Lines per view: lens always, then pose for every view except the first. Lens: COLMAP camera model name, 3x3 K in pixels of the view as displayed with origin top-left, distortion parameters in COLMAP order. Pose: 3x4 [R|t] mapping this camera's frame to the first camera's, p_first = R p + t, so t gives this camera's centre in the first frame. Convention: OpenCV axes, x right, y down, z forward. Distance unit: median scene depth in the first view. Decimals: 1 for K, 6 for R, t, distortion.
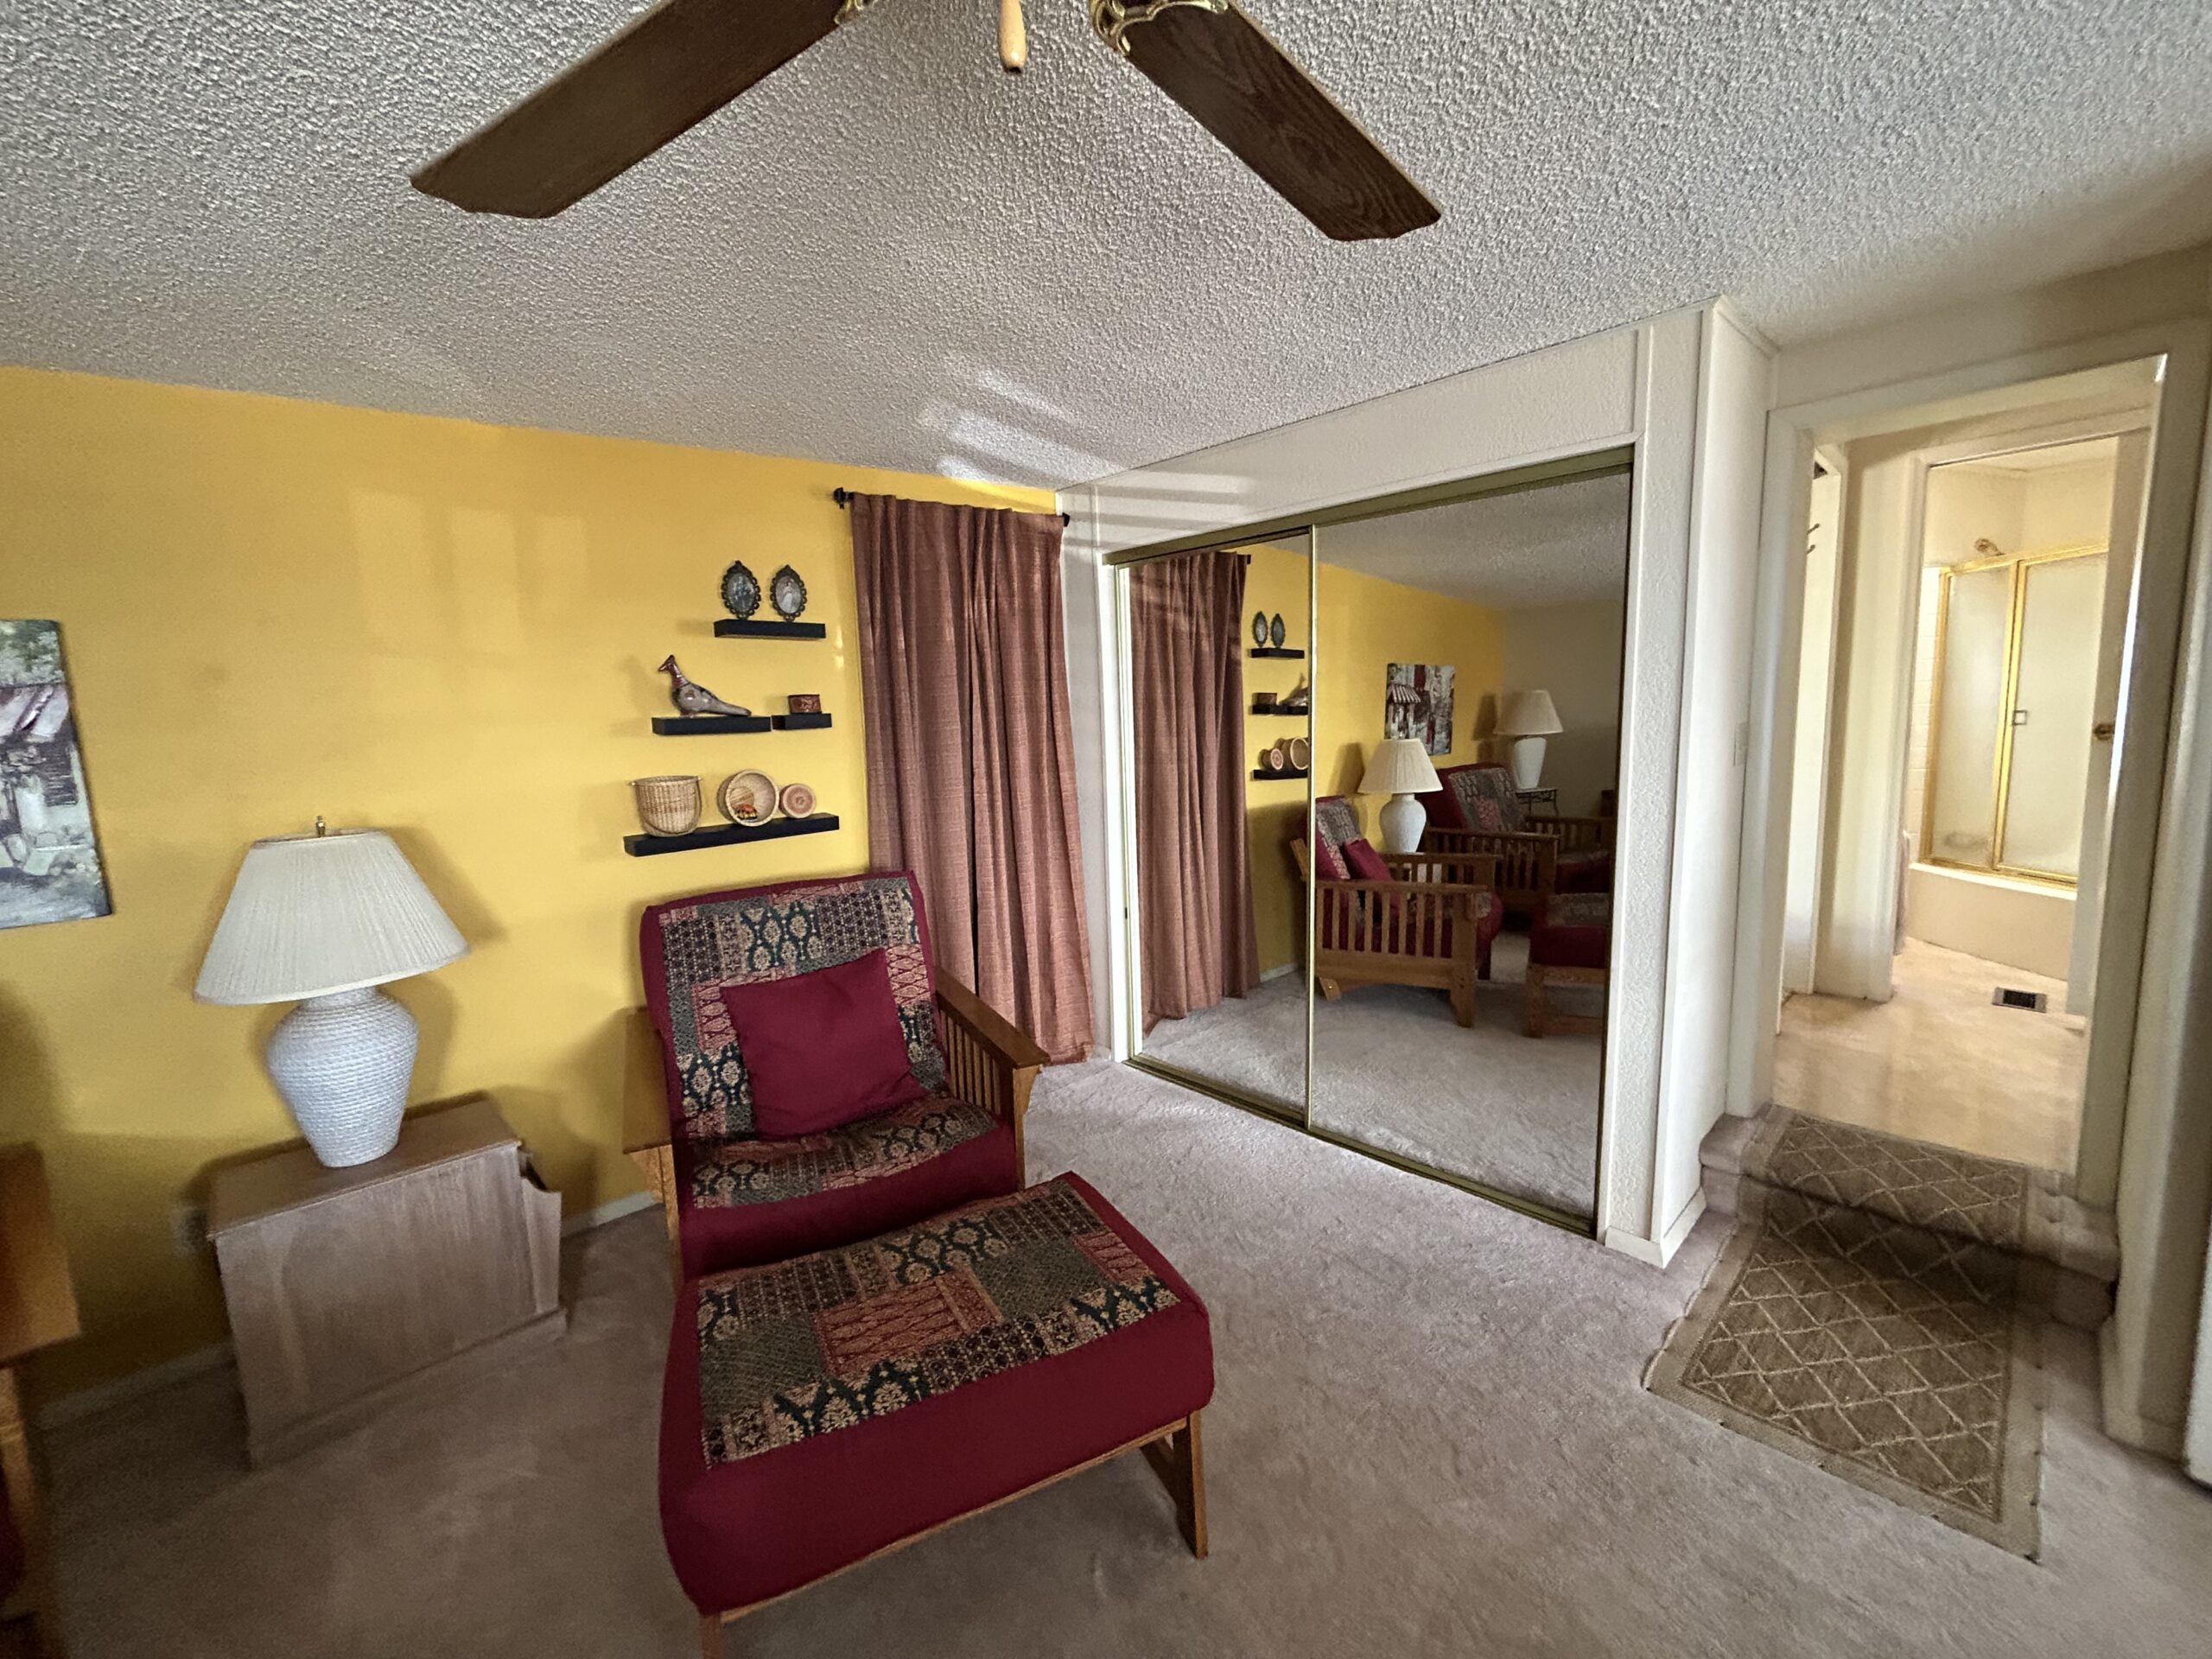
lens RADIAL K [[898.1, 0, 1102.6], [0, 898.1, 831.0], [0, 0, 1]] dist [0.000544, 0.000318]
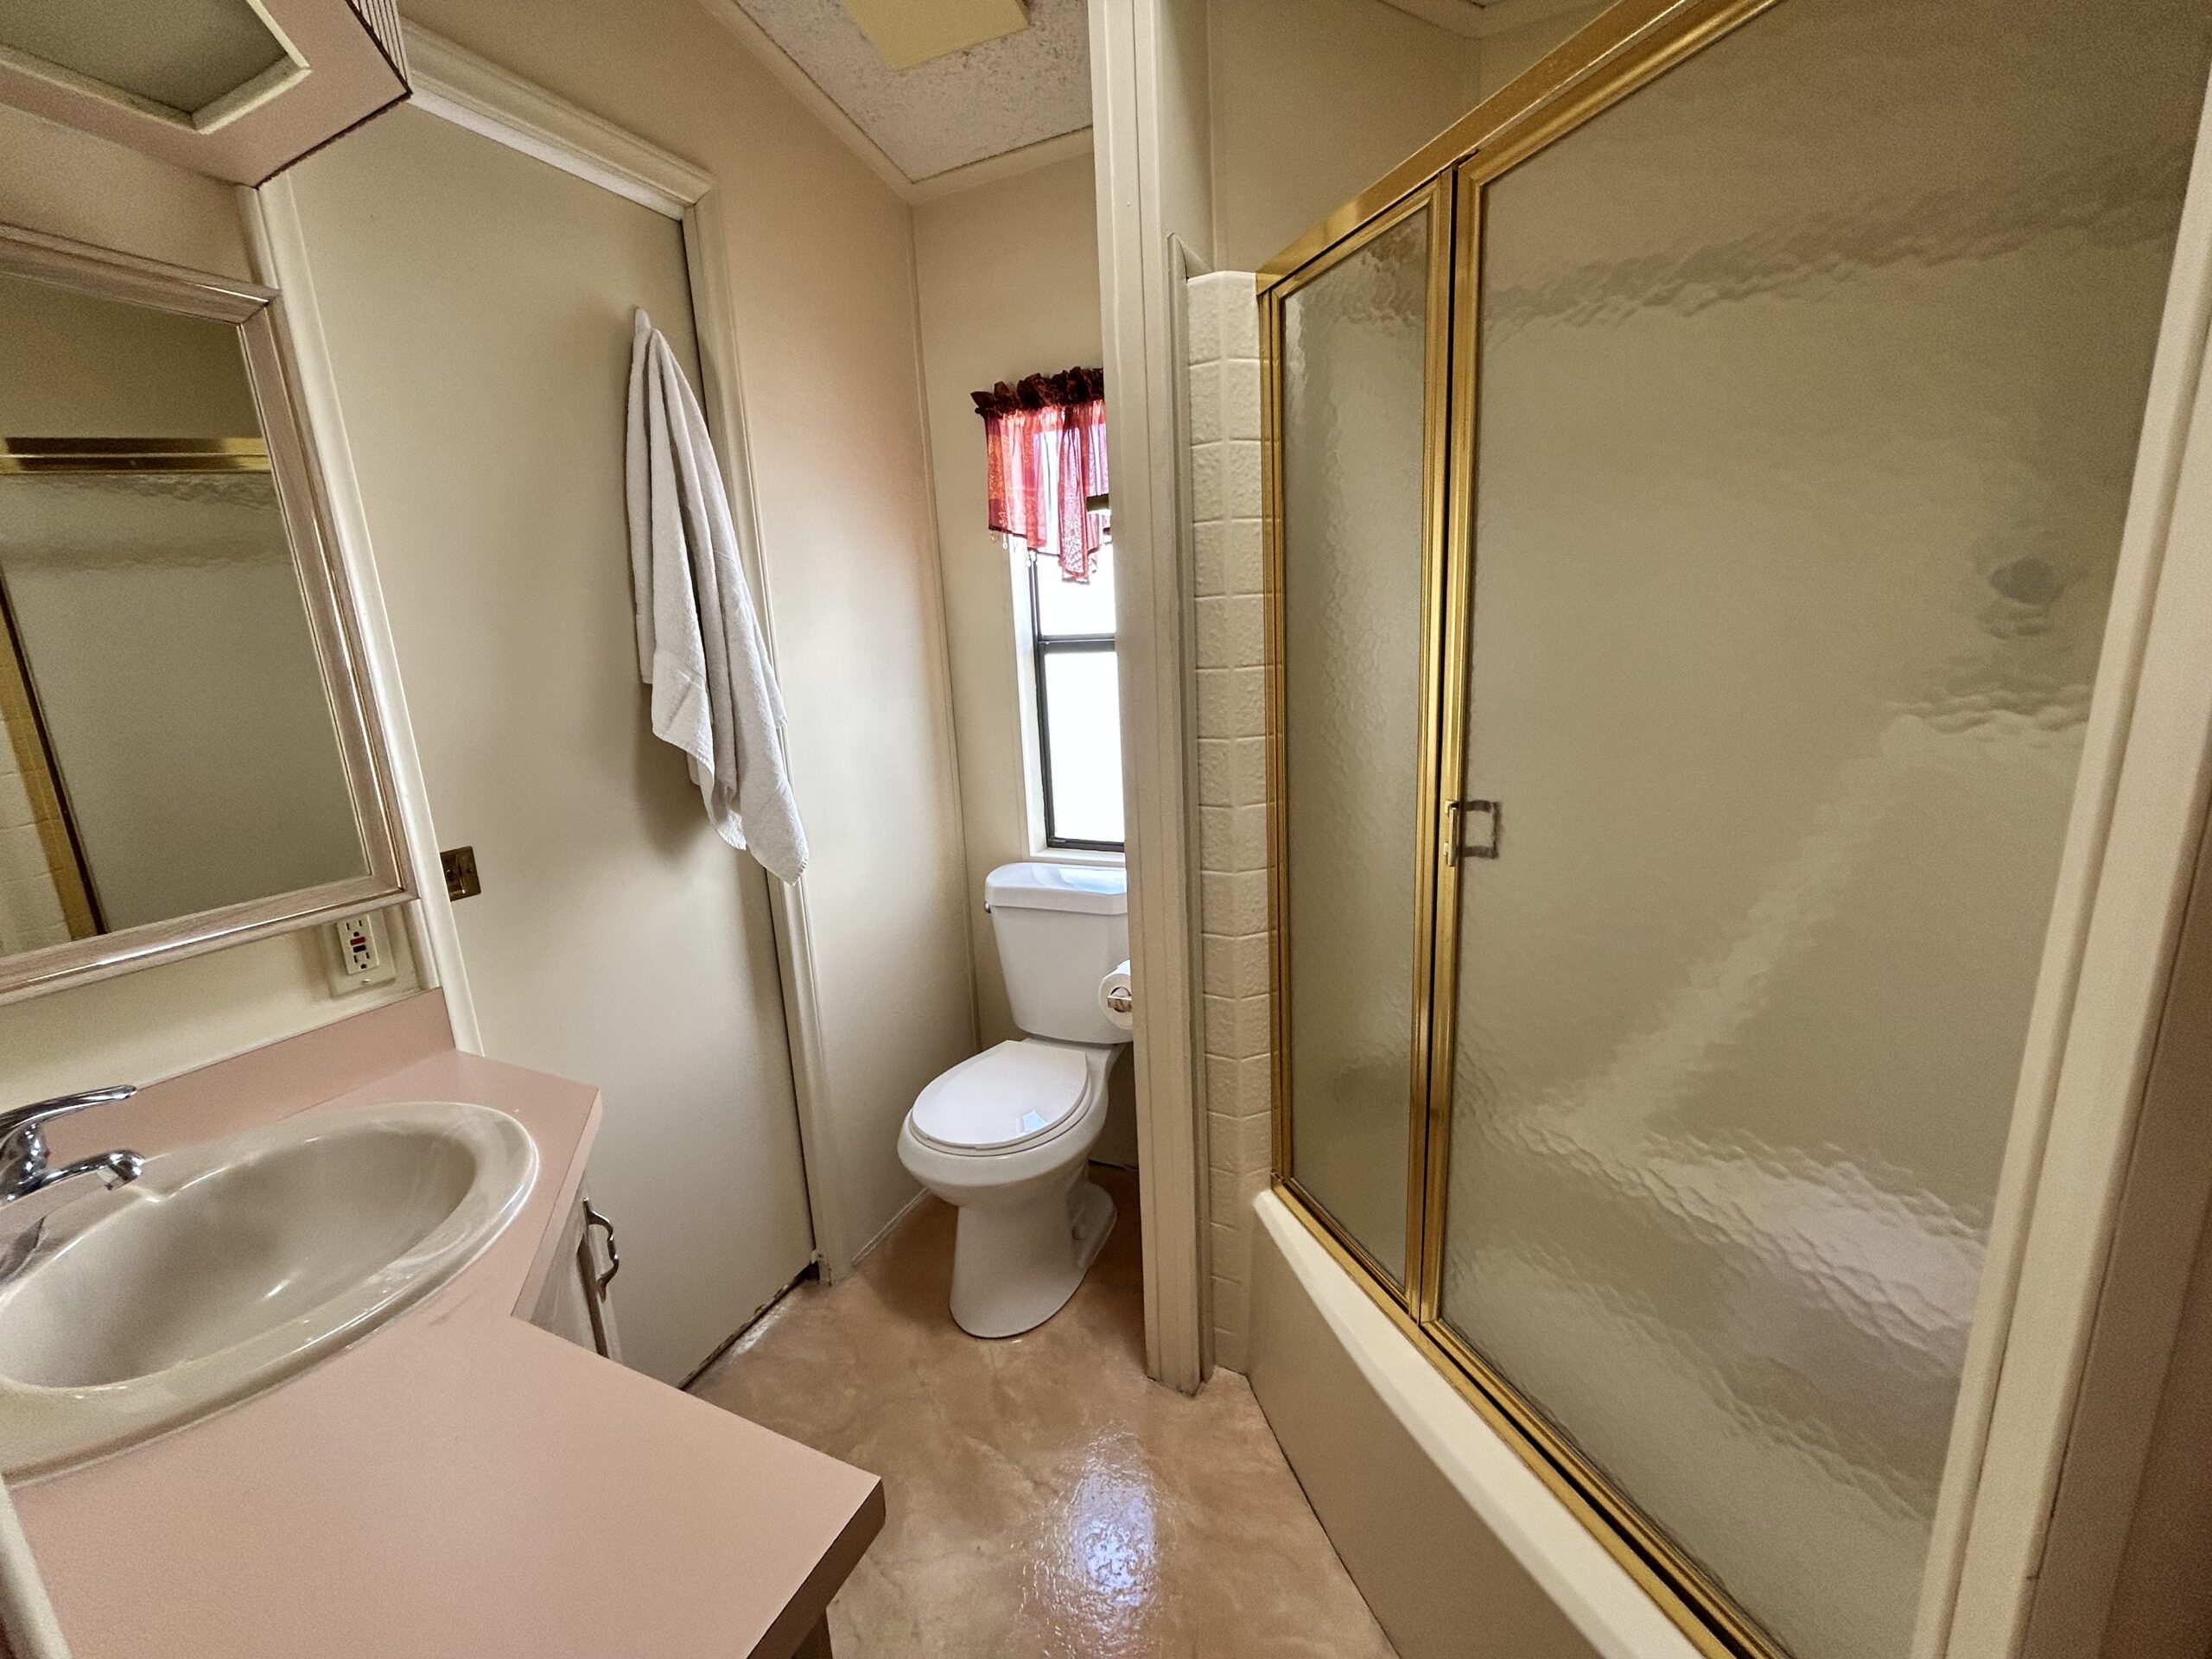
lens RADIAL K [[898.1, 0, 1106.6], [0, 898.1, 828.8], [0, 0, 1]] dist [0.000544, 0.000318]
pose [[0.928982, -0.092985, 0.358255, 0.987633], [0.064758, 0.993832, 0.090028, -0.183168], [-0.364416, -0.060435, 0.929273, 0.952776]]
